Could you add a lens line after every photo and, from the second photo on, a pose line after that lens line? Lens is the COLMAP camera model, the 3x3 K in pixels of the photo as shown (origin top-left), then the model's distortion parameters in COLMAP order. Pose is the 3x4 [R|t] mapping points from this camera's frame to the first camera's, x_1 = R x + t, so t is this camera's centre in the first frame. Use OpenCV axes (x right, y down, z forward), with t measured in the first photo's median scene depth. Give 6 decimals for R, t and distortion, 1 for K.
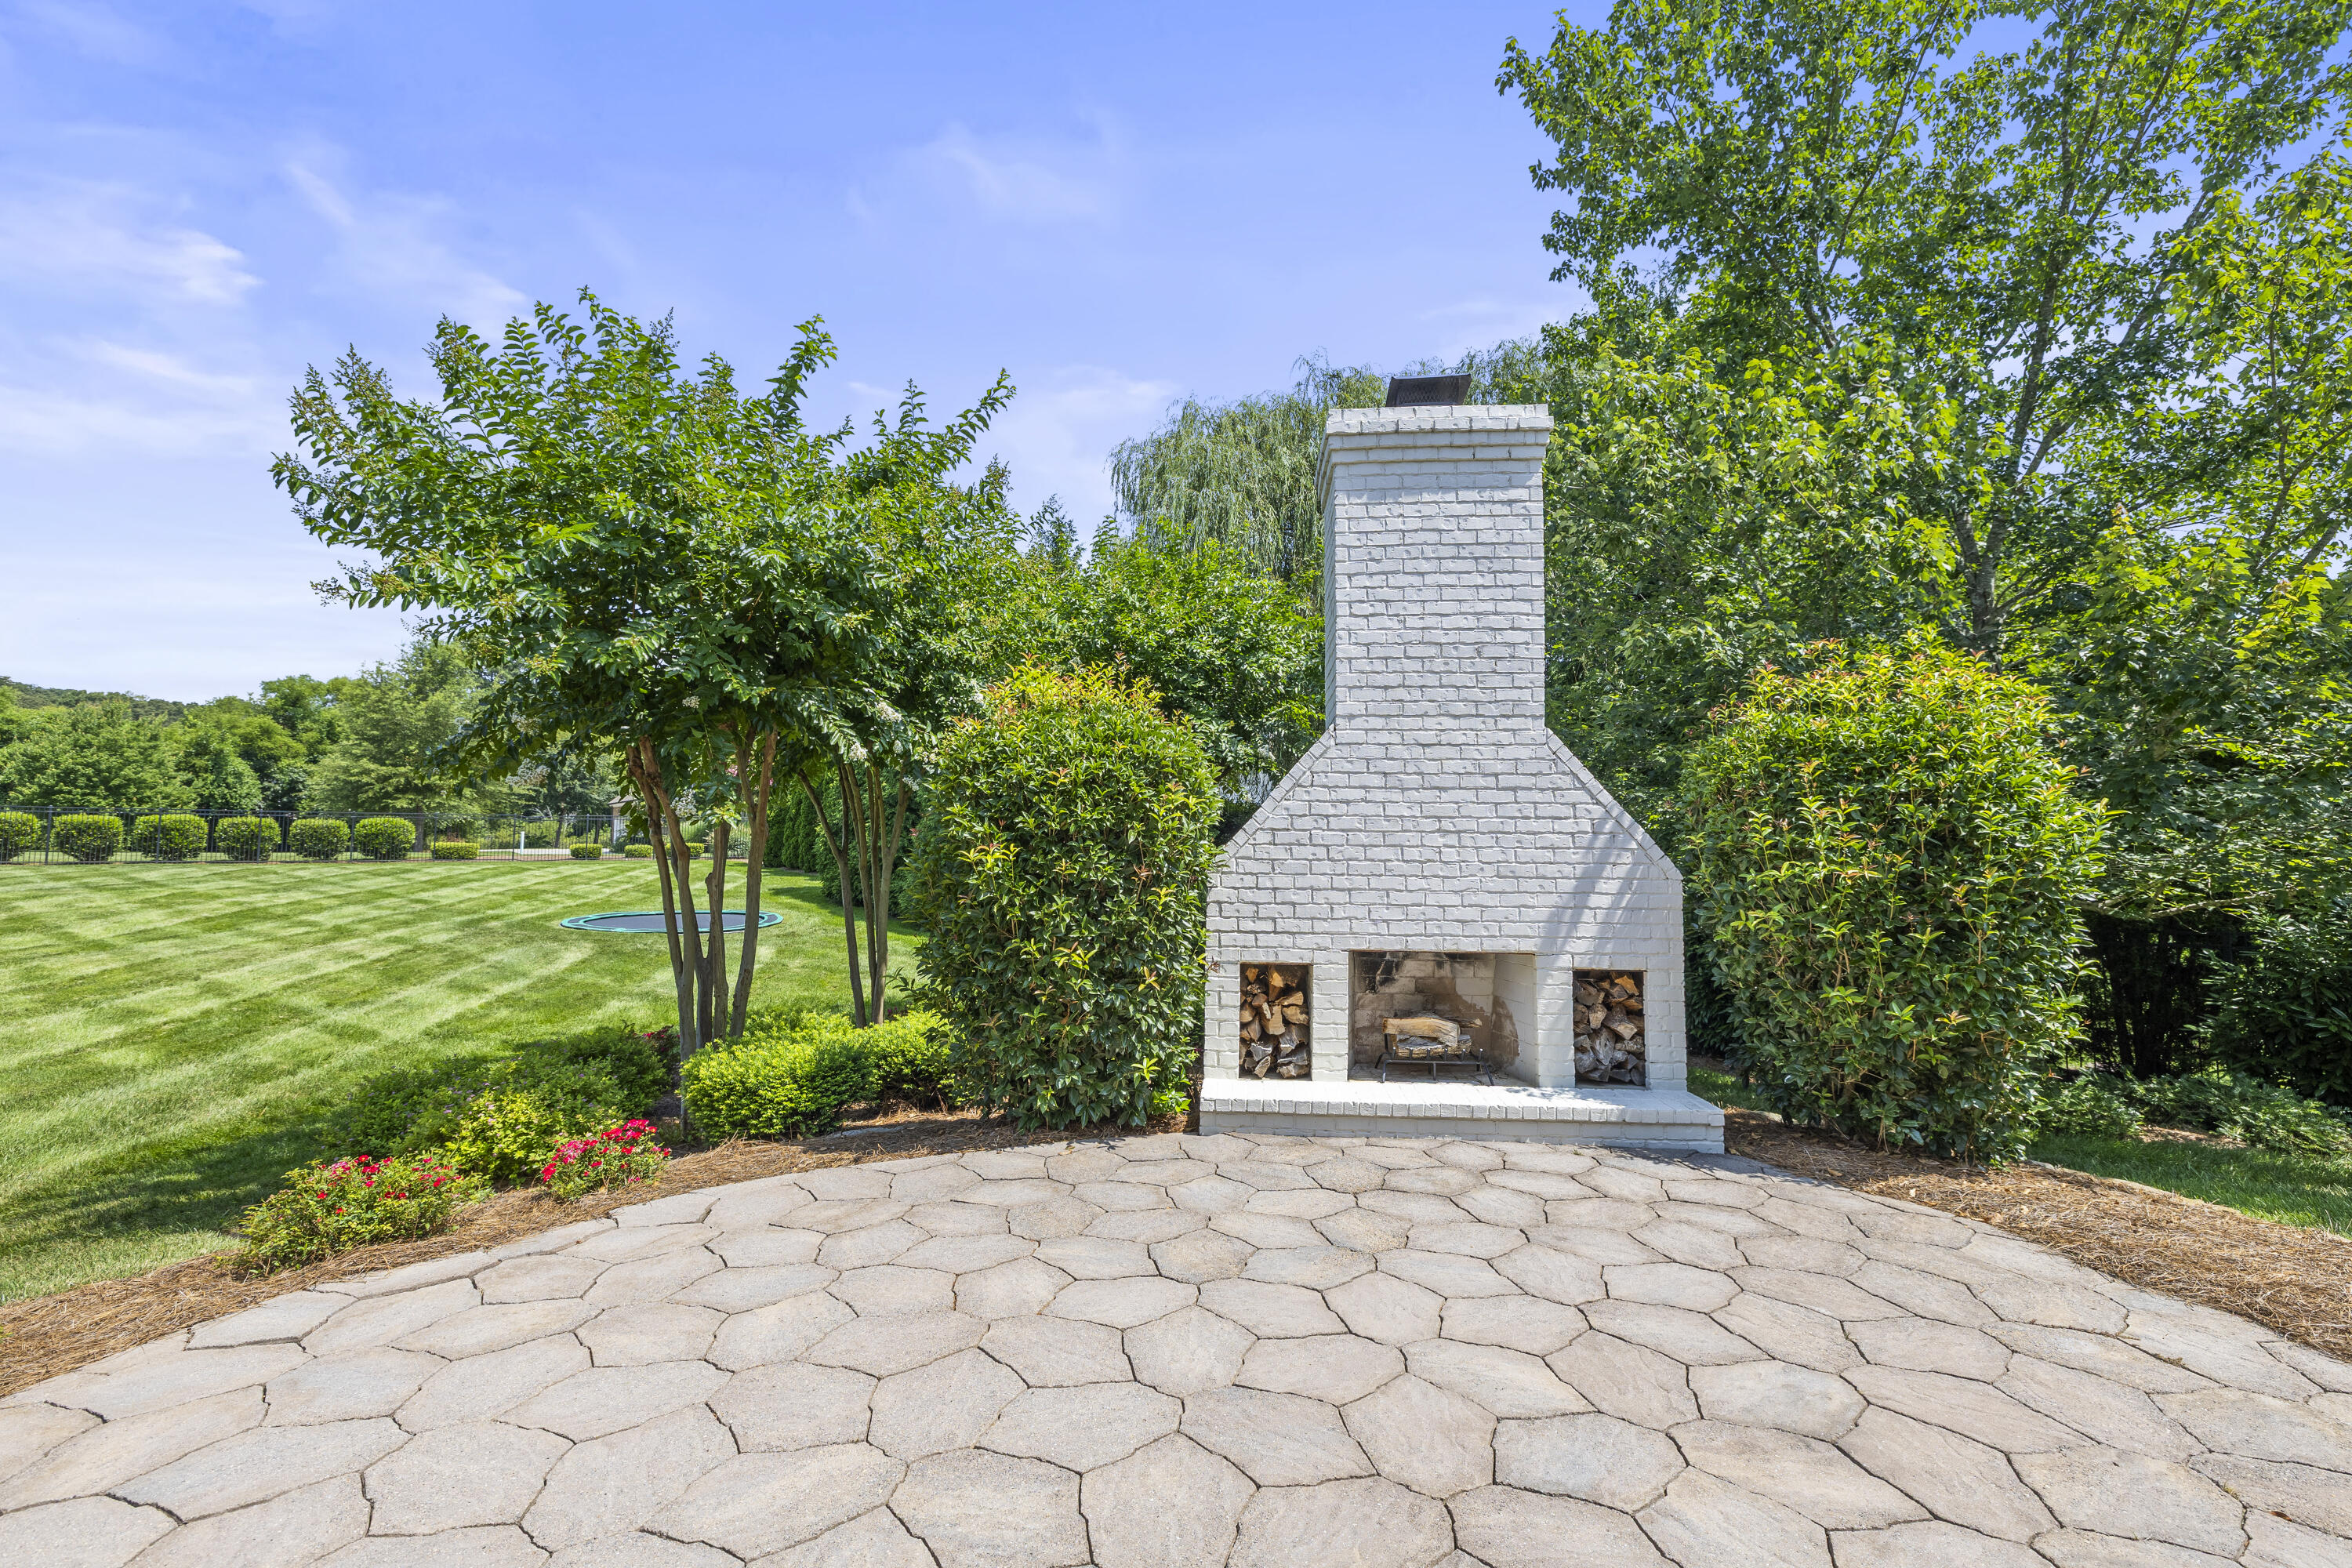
lens RADIAL K [[993.7, 0, 1184.7], [0, 993.7, 776.8], [0, 0, 1]] dist [0.001967, 0.000313]
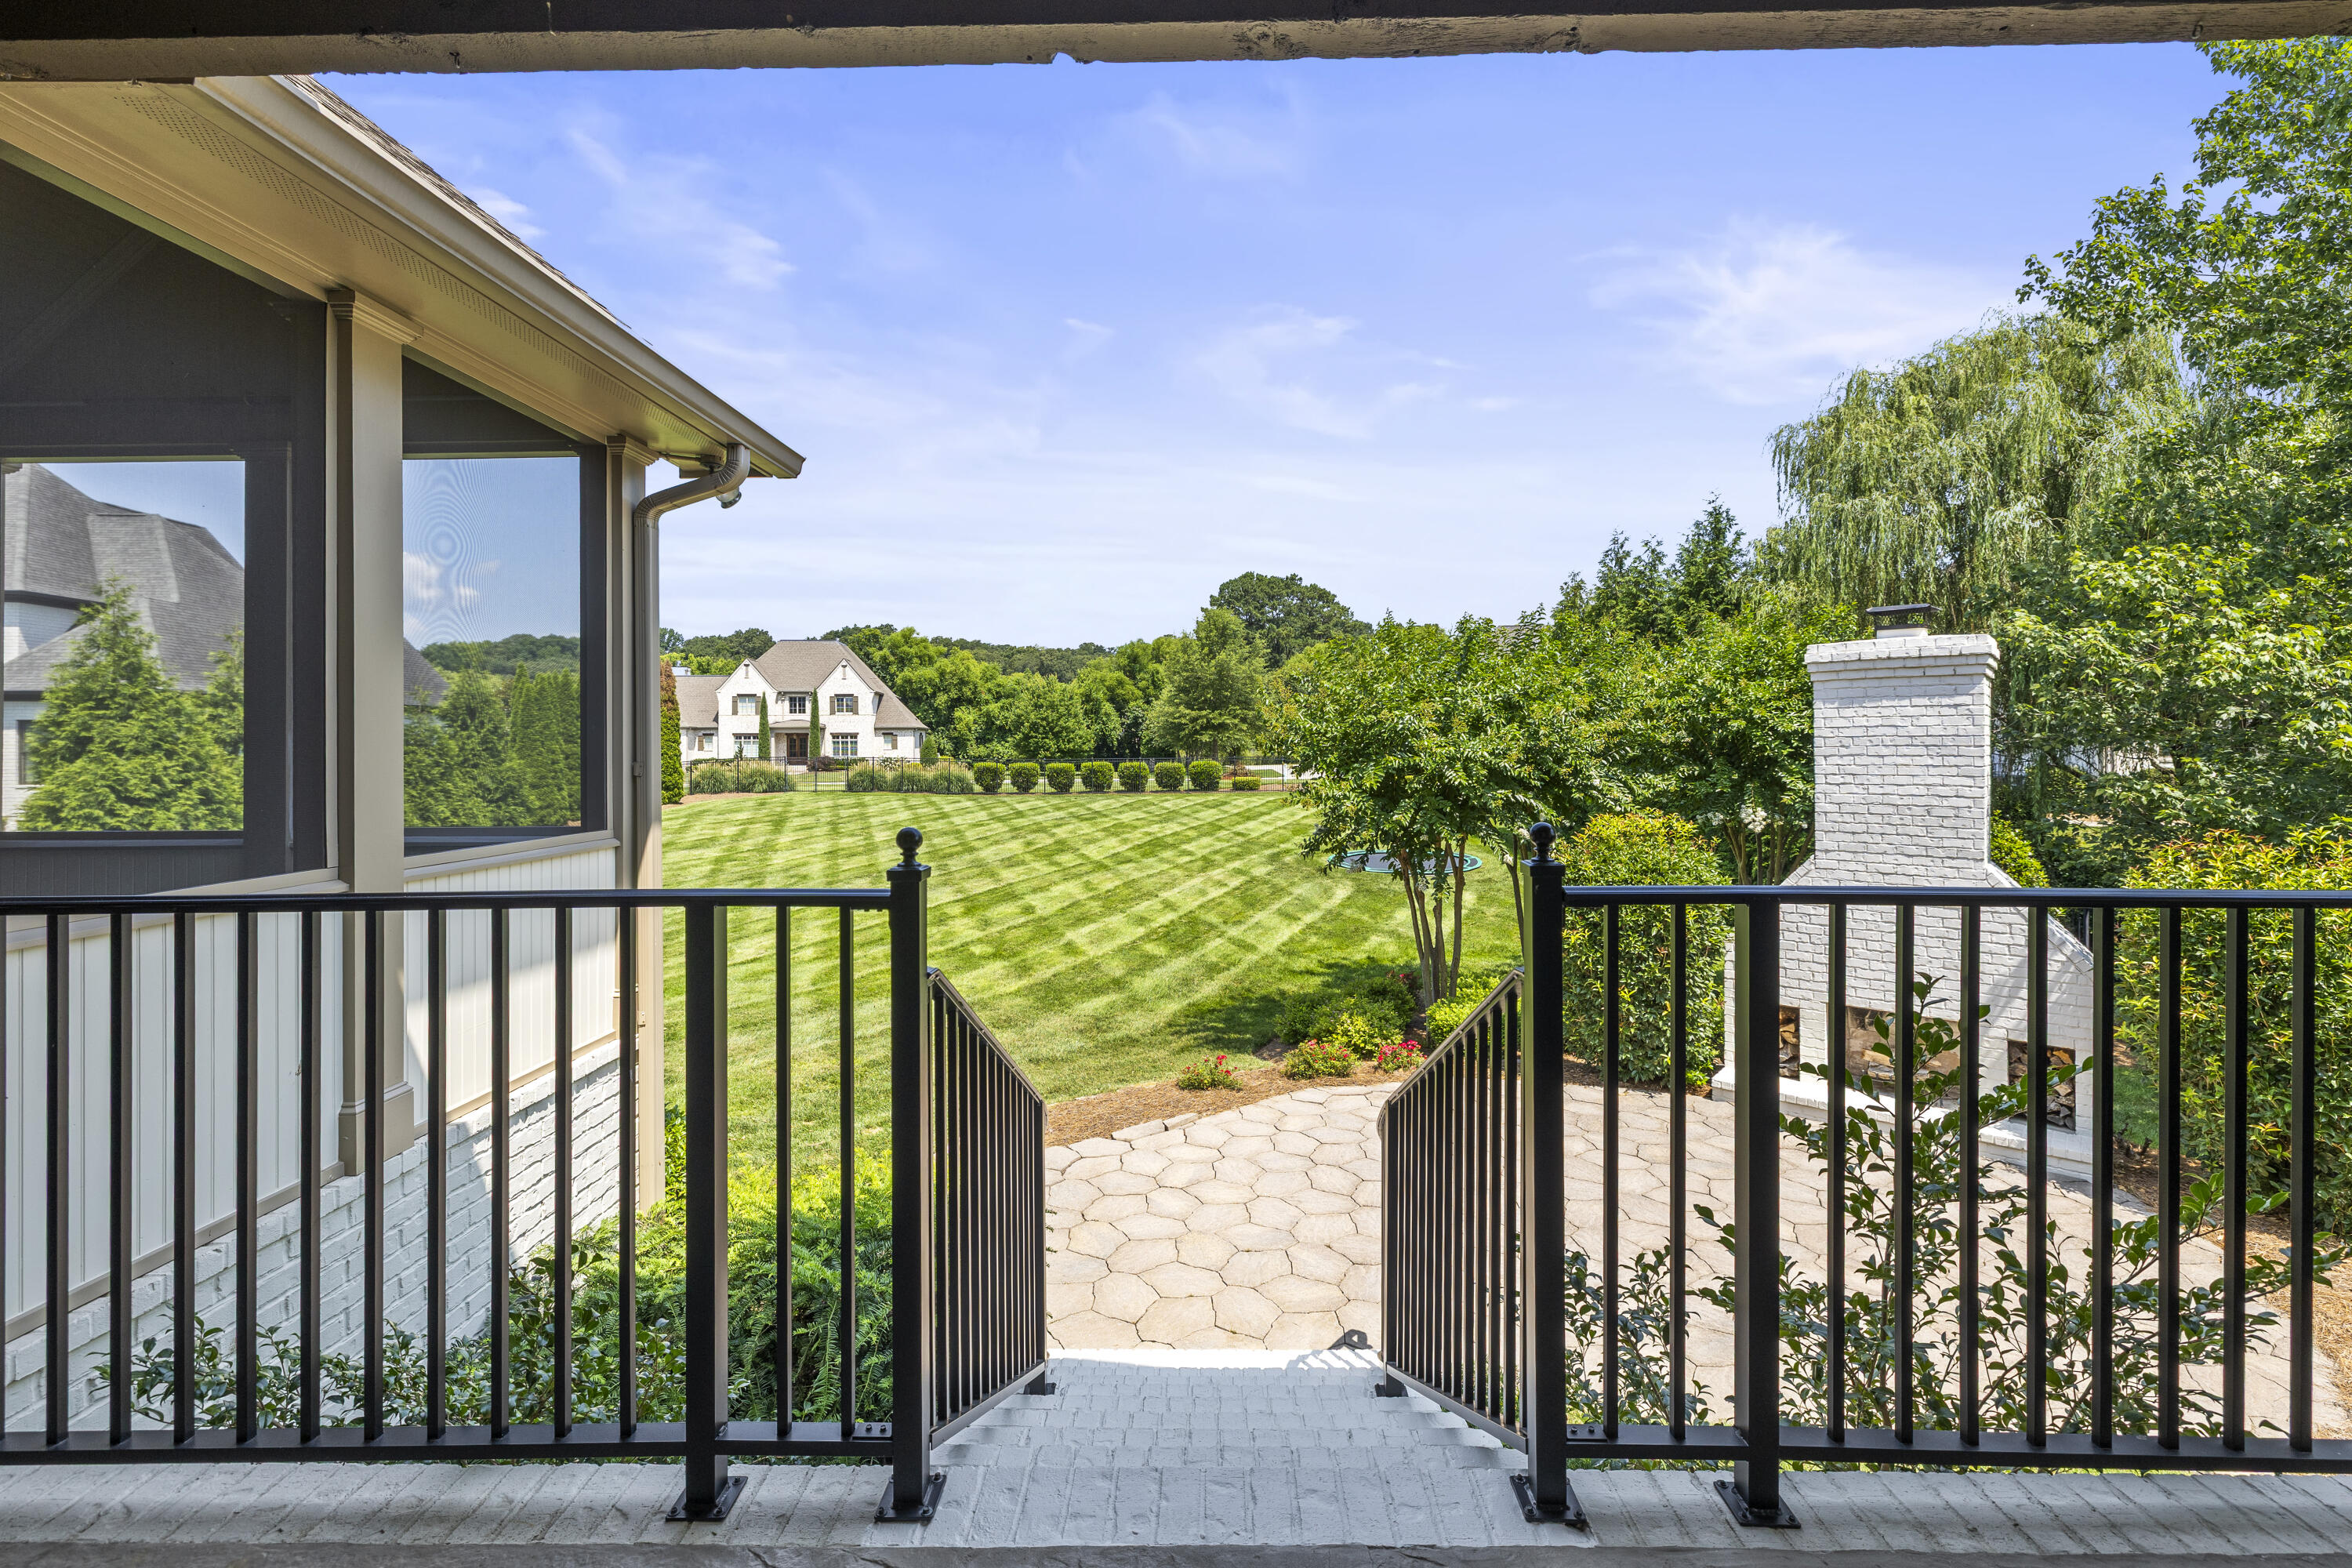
lens RADIAL K [[1016.1, 0, 1181.4], [0, 1016.1, 744.6], [0, 0, 1]] dist [-0.000749, -0.000452]
pose [[0.781795, -0.013501, -0.623390, 0.363874], [0.058831, 0.996903, 0.052189, -0.359293], [0.620755, -0.077475, 0.780167, -0.805084]]
